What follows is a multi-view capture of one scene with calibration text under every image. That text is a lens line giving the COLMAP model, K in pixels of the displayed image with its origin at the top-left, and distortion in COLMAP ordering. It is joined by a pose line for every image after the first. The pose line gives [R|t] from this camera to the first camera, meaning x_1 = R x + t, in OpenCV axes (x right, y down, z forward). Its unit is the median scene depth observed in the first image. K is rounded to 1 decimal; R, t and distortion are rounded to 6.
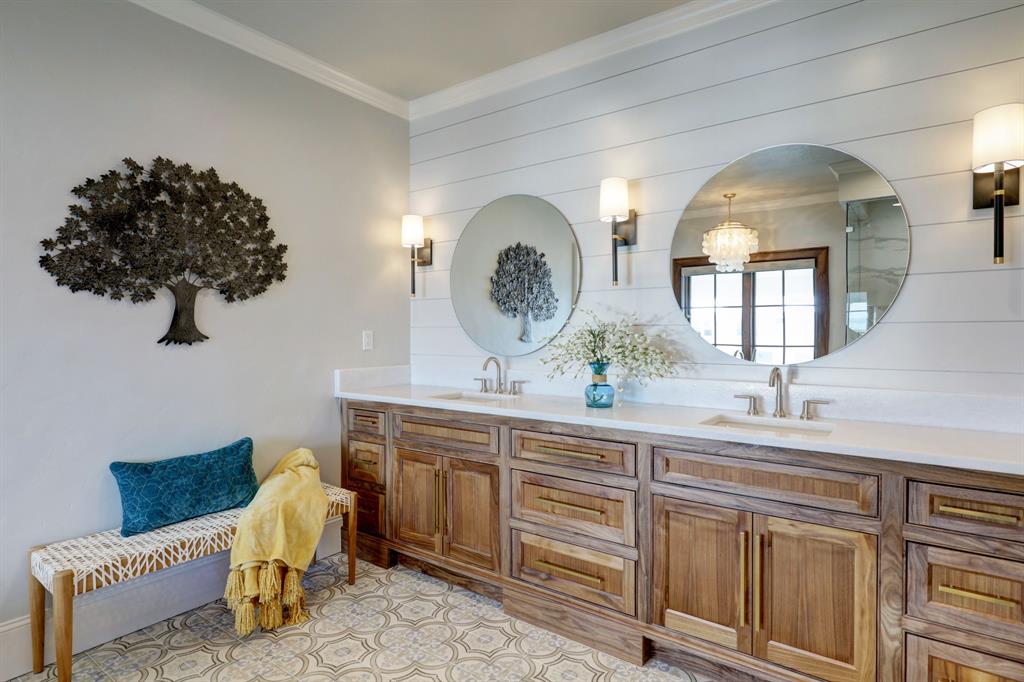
lens RADIAL K [[544.9, 0, 512.2], [0, 544.9, 339.6], [0, 0, 1]] dist [-0.000693, 0.000572]
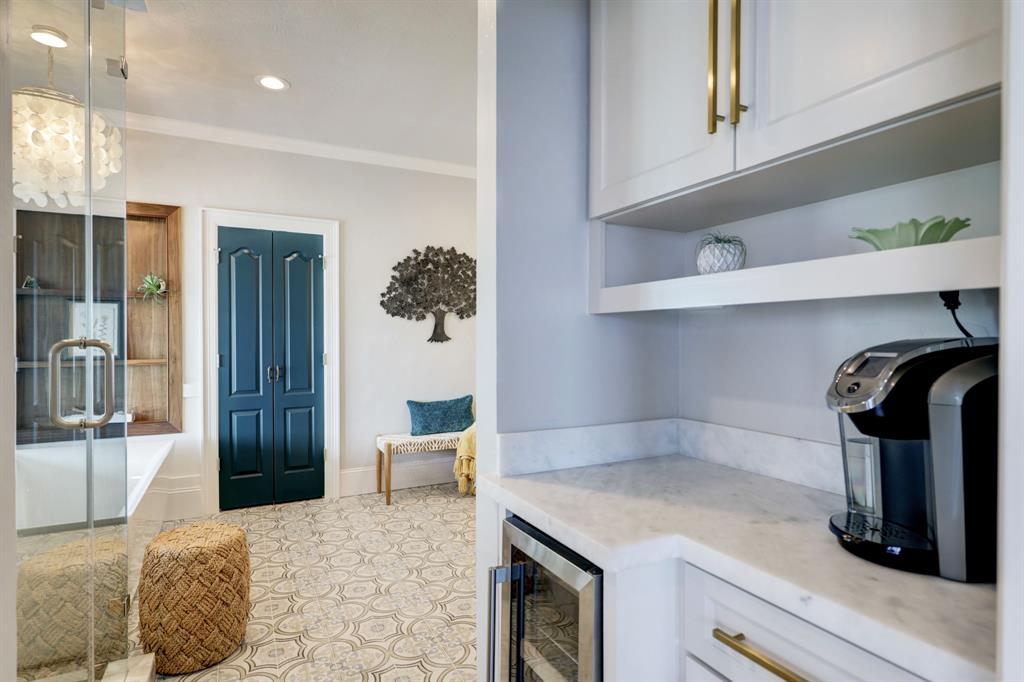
lens RADIAL K [[544.9, 0, 512.2], [0, 544.9, 339.3], [0, 0, 1]] dist [-0.000693, 0.000572]
pose [[0.890809, 0.003468, -0.454366, 0.524239], [-0.004290, 0.999990, -0.000780, -0.001403], [0.454359, 0.002644, 0.890815, -0.619324]]
